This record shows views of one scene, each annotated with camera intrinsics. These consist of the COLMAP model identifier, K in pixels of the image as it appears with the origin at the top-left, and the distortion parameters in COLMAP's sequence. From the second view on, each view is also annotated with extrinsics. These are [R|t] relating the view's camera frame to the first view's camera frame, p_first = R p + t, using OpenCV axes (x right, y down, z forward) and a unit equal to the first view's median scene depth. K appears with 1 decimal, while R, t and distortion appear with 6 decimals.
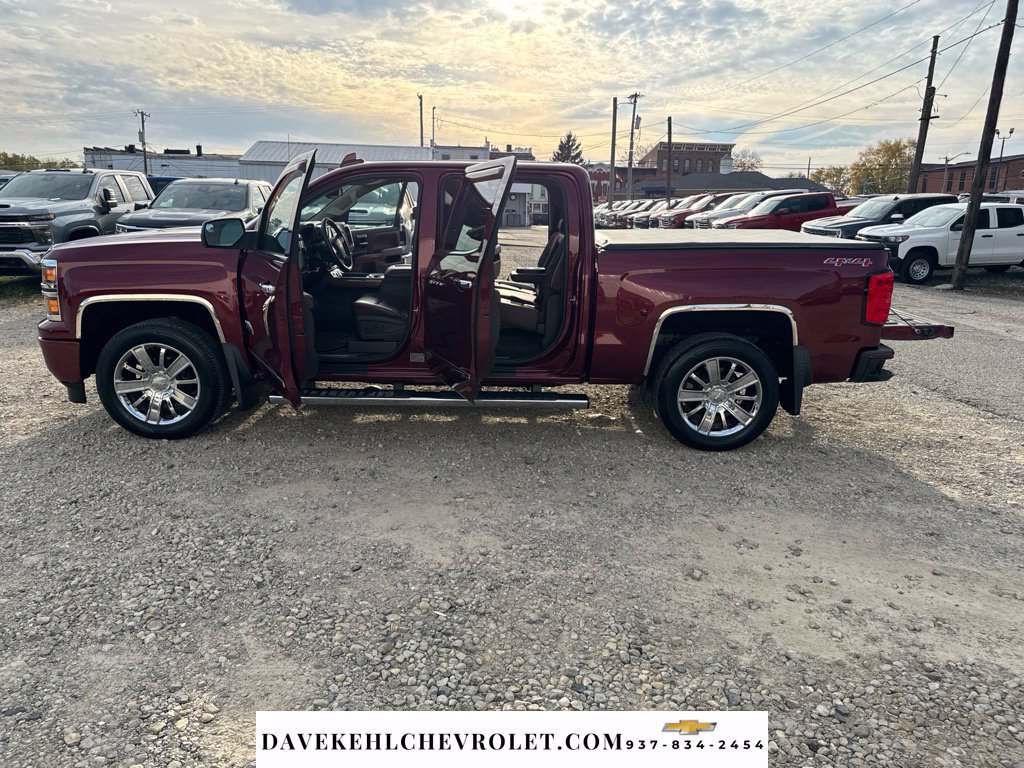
lens RADIAL K [[749.5, 0, 512.0], [0, 749.5, 384.0], [0, 0, 1]] dist [0.043541, -0.052163]
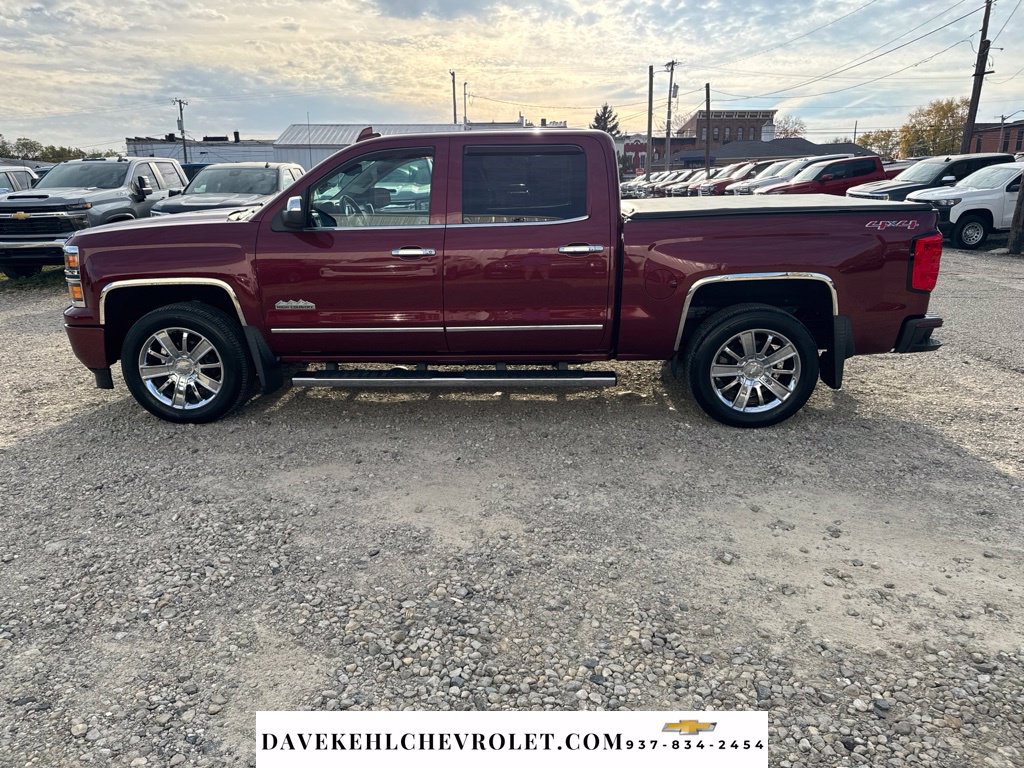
lens RADIAL K [[747.7, 0, 509.4], [0, 747.7, 391.5], [0, 0, 1]] dist [0.038190, -0.044047]
pose [[0.998230, -0.017036, -0.056988, 0.019018], [0.019214, 0.999097, 0.037897, 0.000945], [0.056290, -0.038925, 0.997655, 0.031196]]
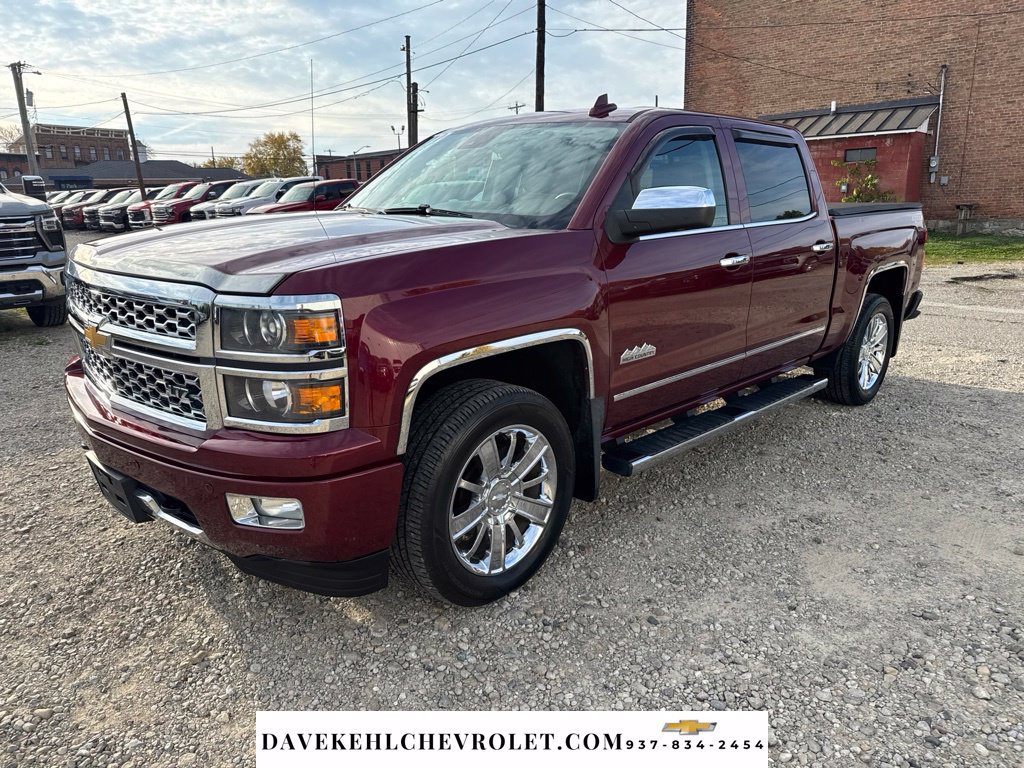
lens RADIAL K [[743.8, 0, 517.5], [0, 743.8, 388.1], [0, 0, 1]] dist [-0.001904, -0.000916]
pose [[0.696278, -0.199966, 0.689355, -0.812354], [0.186651, 0.977811, 0.095115, -0.127509], [-0.693079, 0.062442, 0.718152, 0.599163]]
